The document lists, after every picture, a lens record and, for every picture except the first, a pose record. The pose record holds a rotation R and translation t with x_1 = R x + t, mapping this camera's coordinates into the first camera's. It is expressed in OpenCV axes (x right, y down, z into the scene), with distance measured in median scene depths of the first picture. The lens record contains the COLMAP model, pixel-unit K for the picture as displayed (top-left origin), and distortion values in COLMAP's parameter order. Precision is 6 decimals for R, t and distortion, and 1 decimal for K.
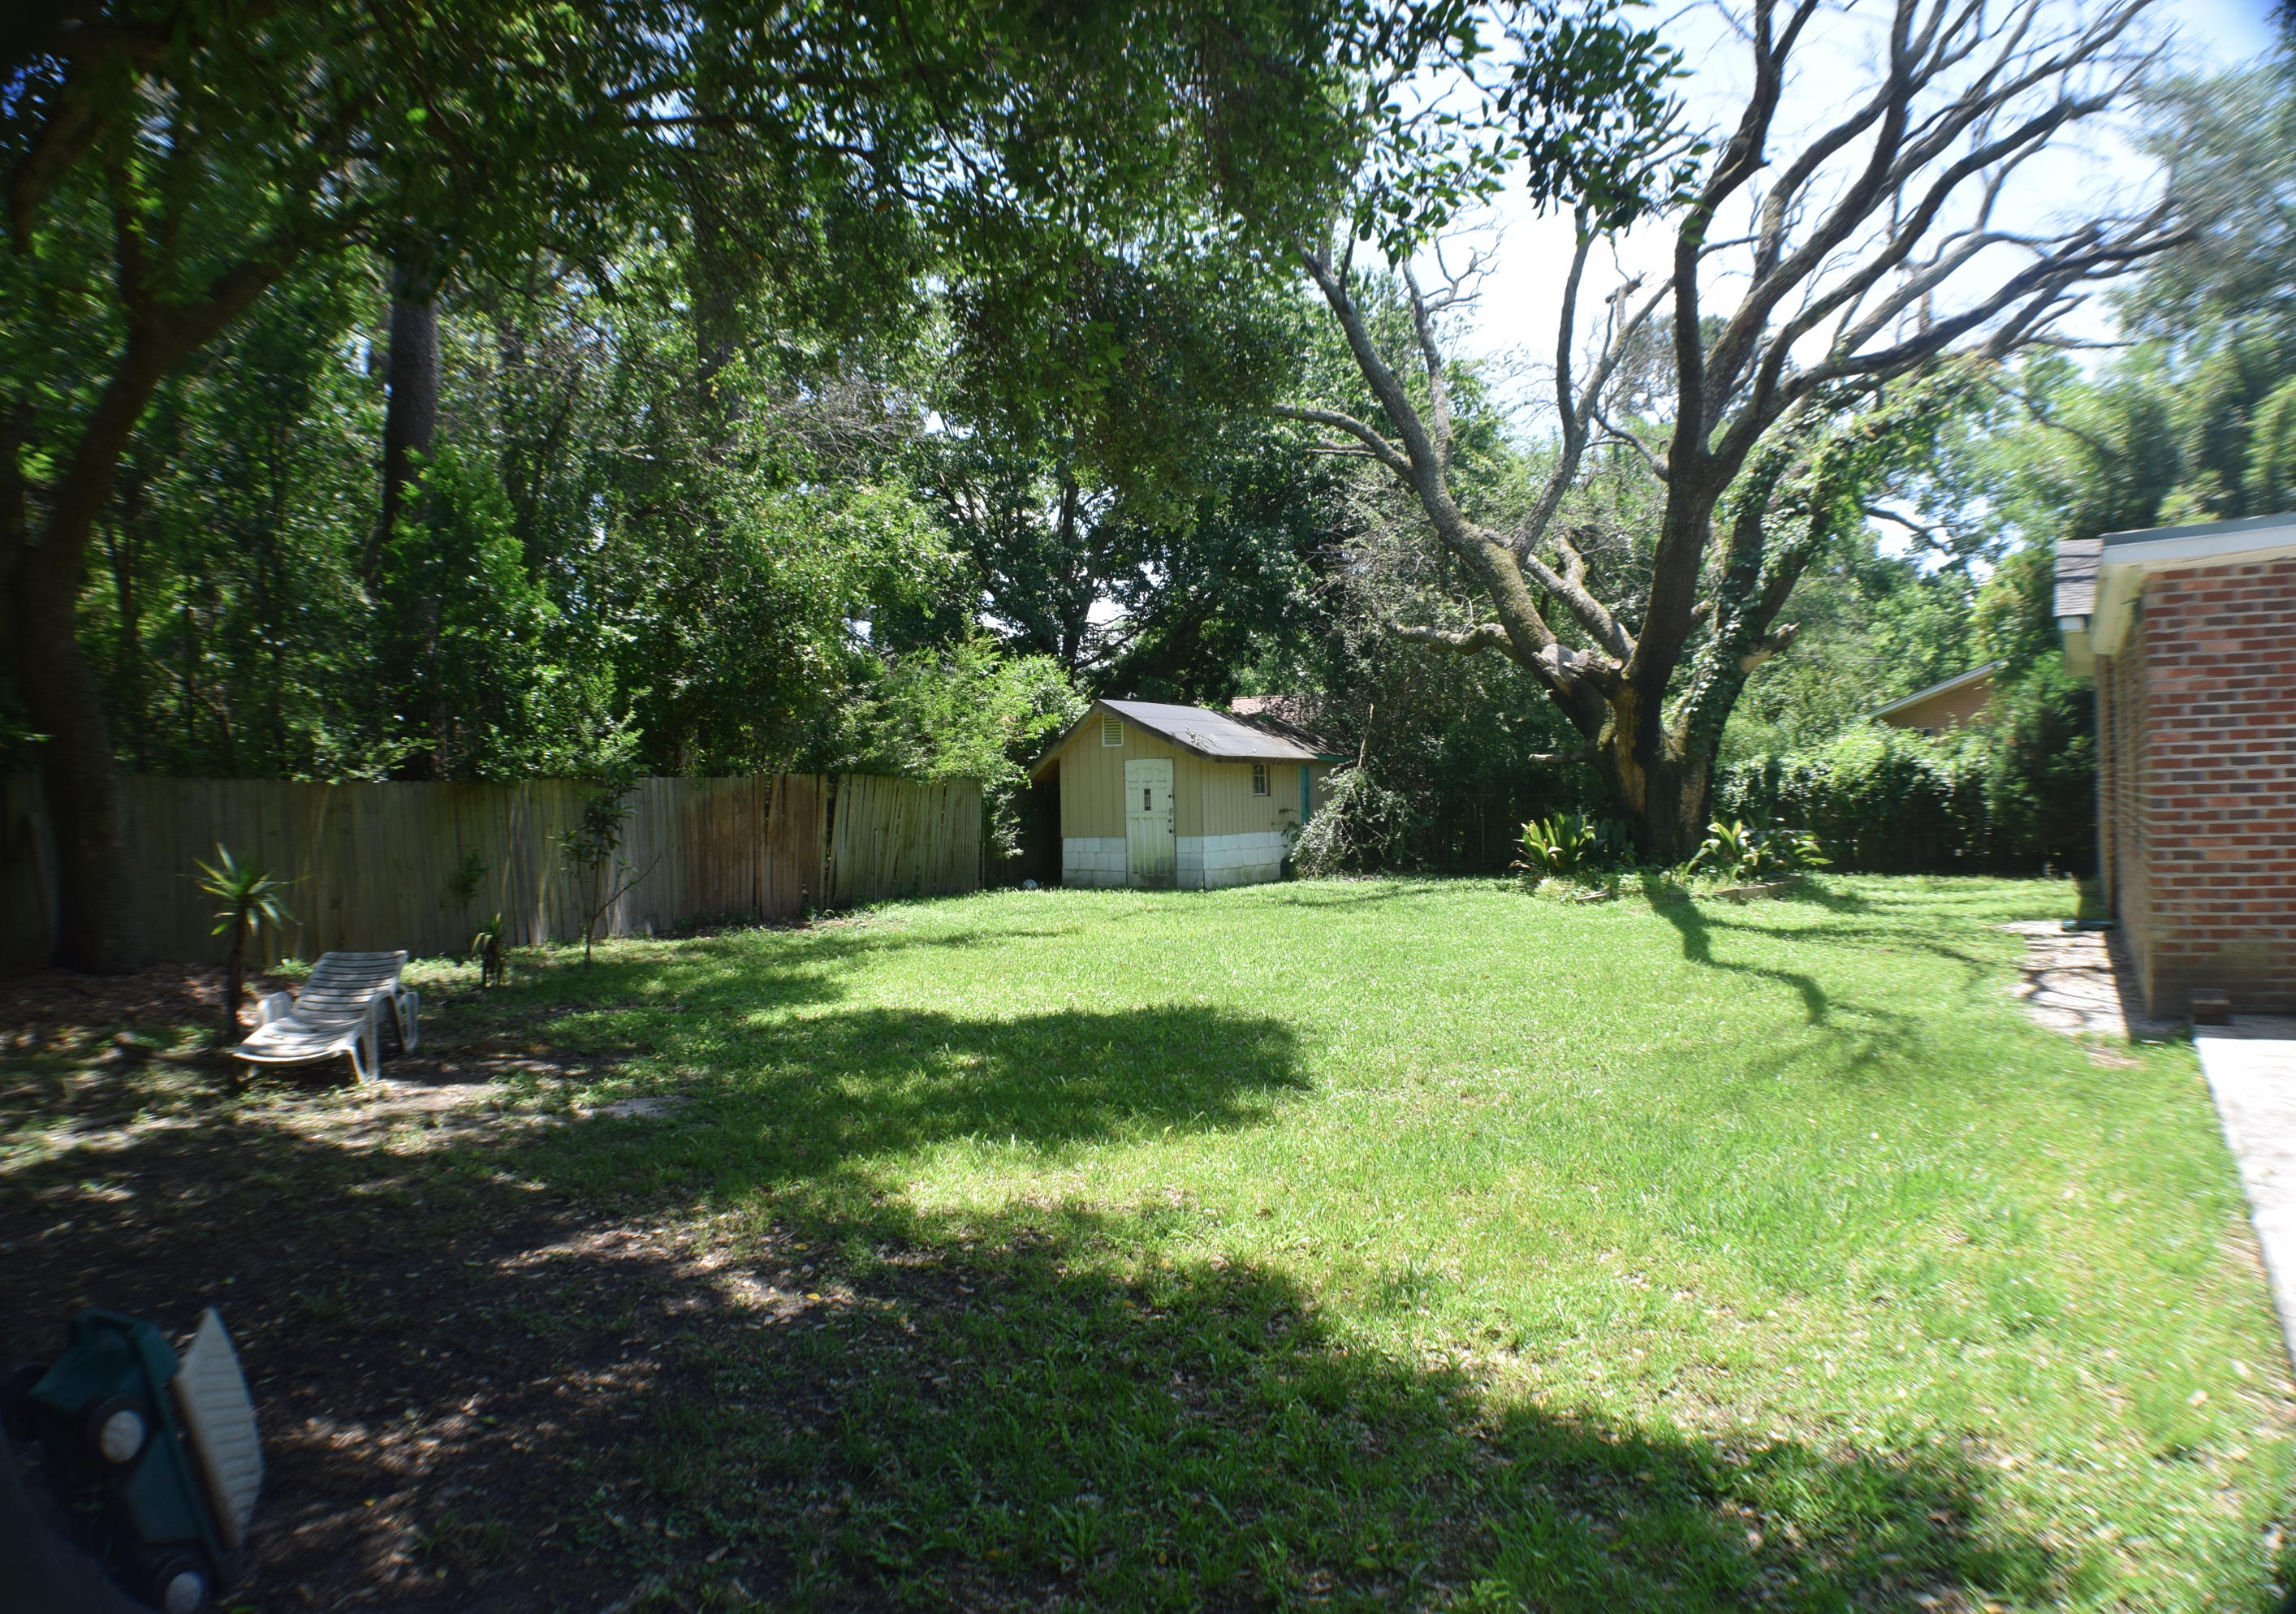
lens RADIAL K [[1716.4, 0, 1167.9], [0, 1716.4, 805.6], [0, 0, 1]] dist [-0.133316, 0.003884]
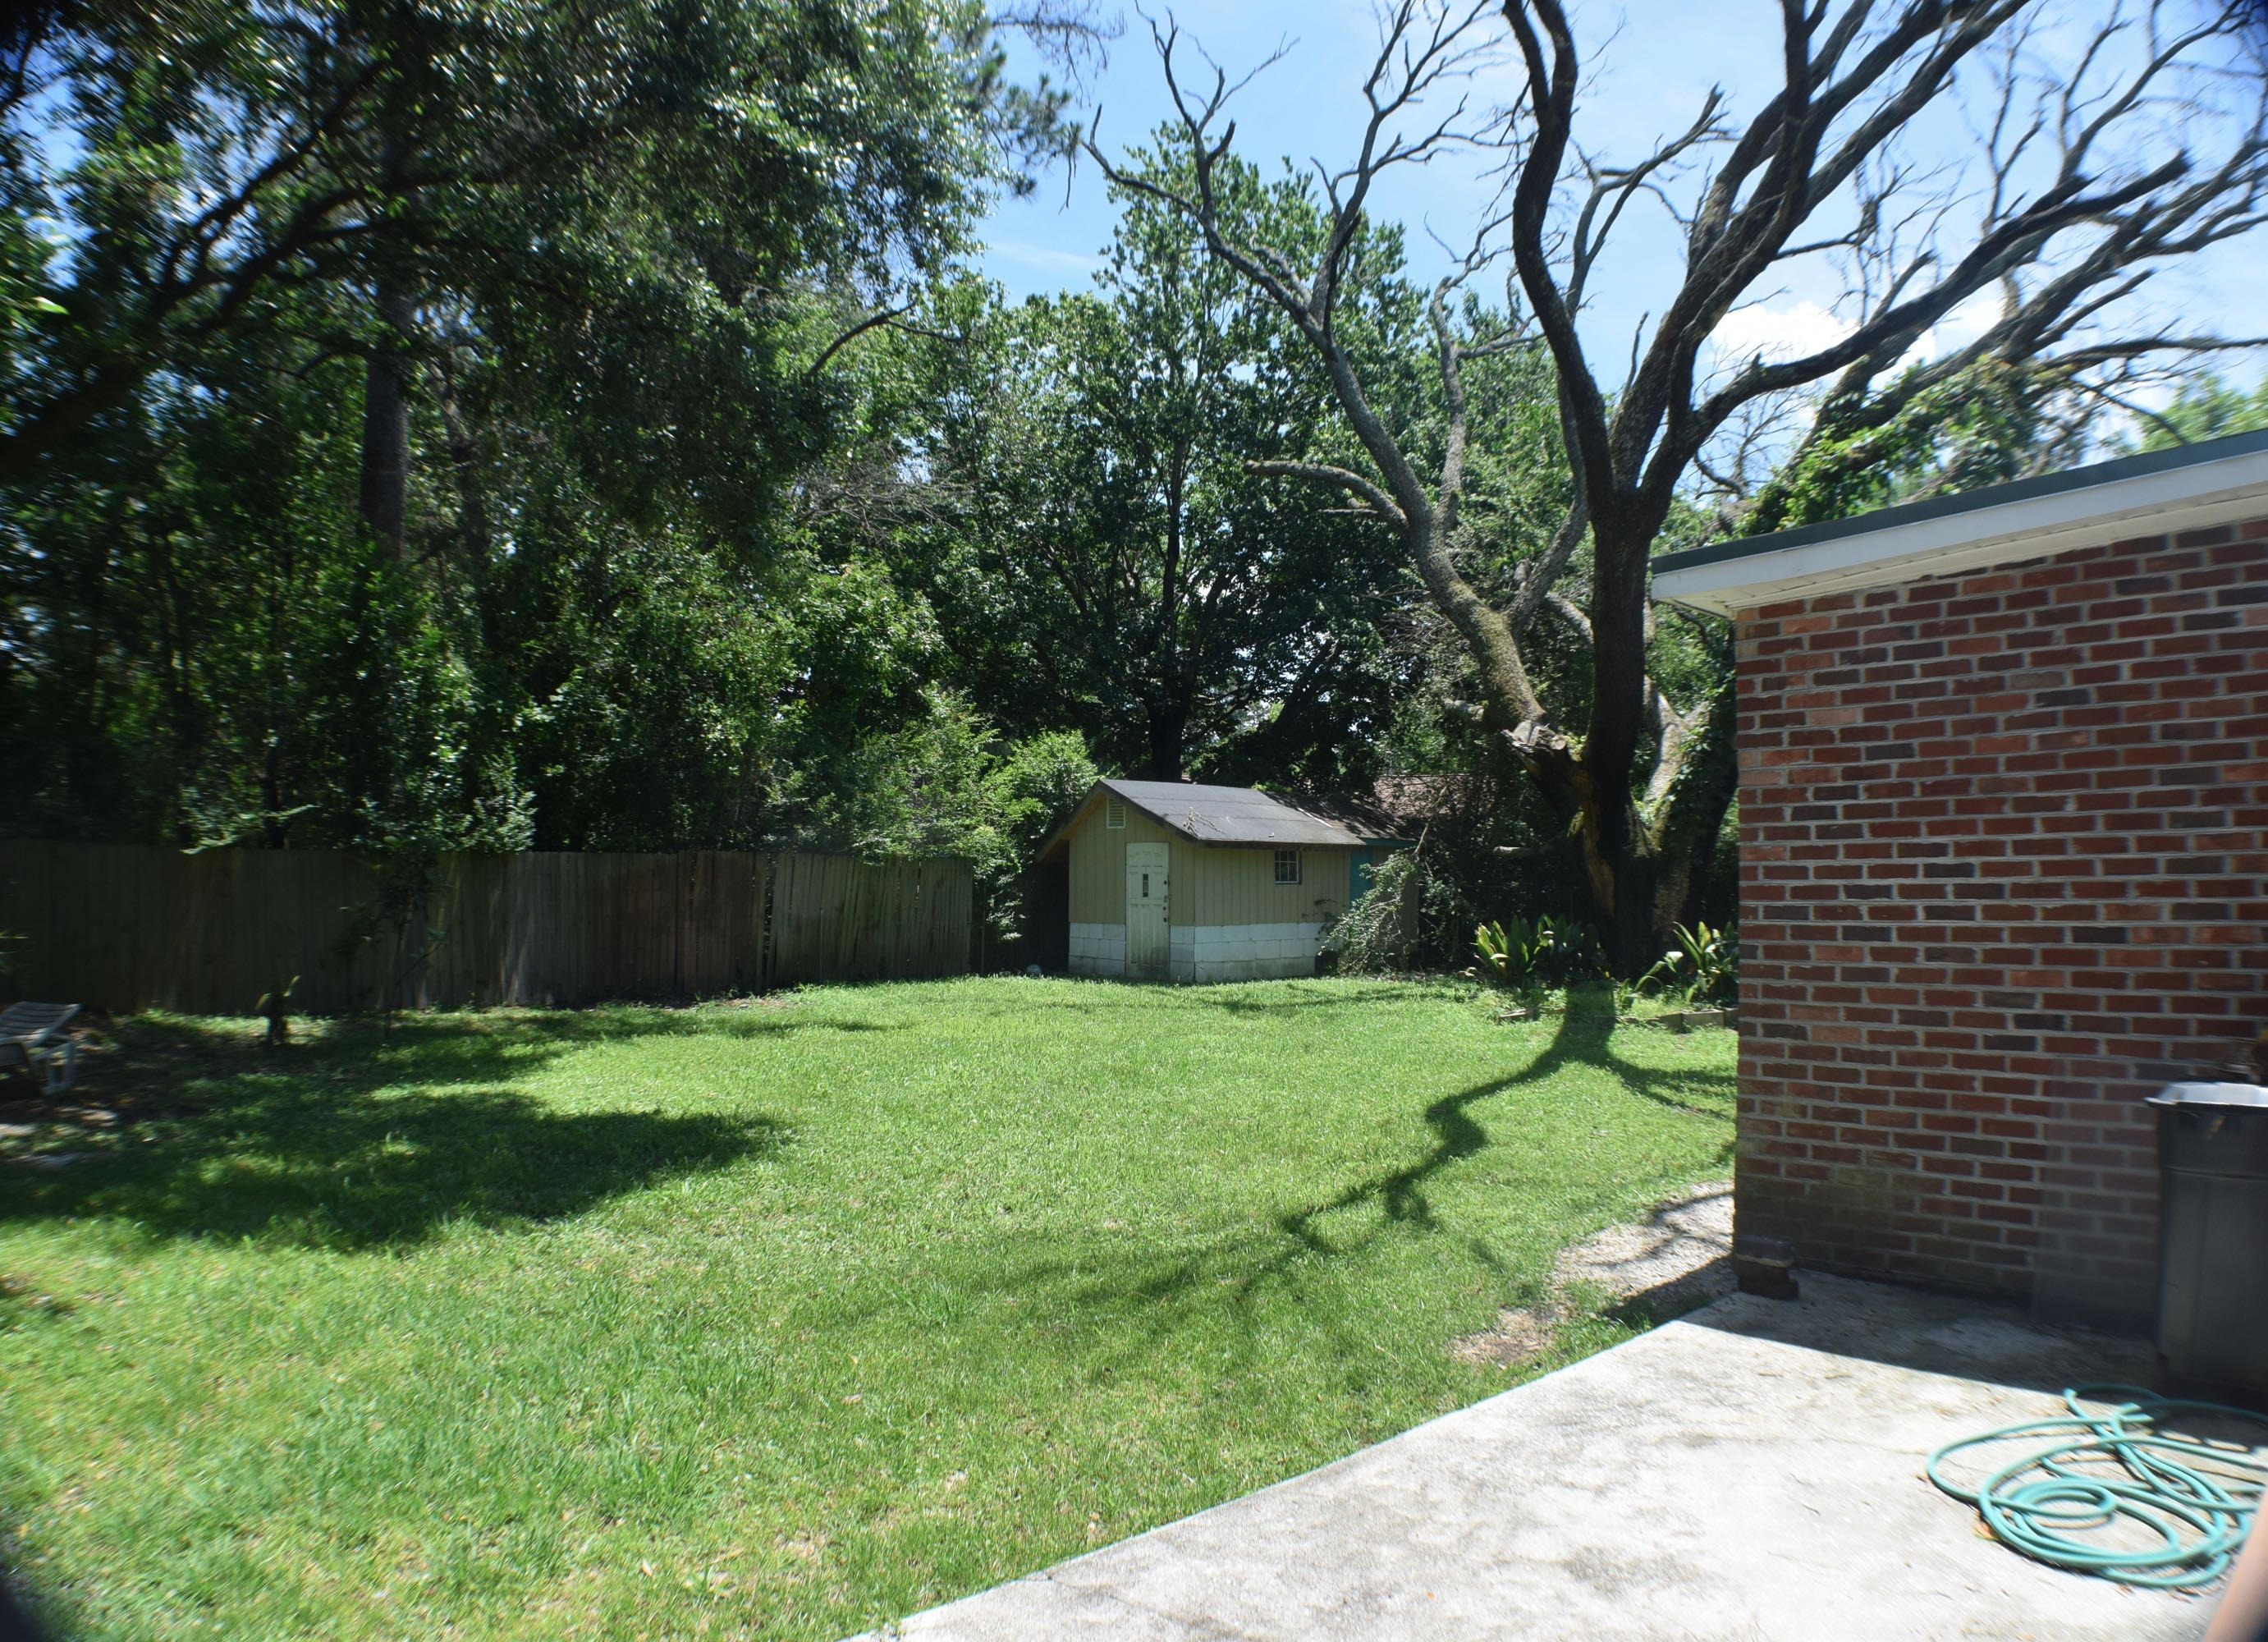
lens RADIAL K [[1622.8, 0, 1115.1], [0, 1622.8, 822.9], [0, 0, 1]] dist [-0.108901, 0.006393]
pose [[0.956763, 0.015737, -0.290442, 0.276885], [-0.024953, 0.999295, -0.028053, -0.014801], [0.289795, 0.034088, 0.956481, 0.149512]]
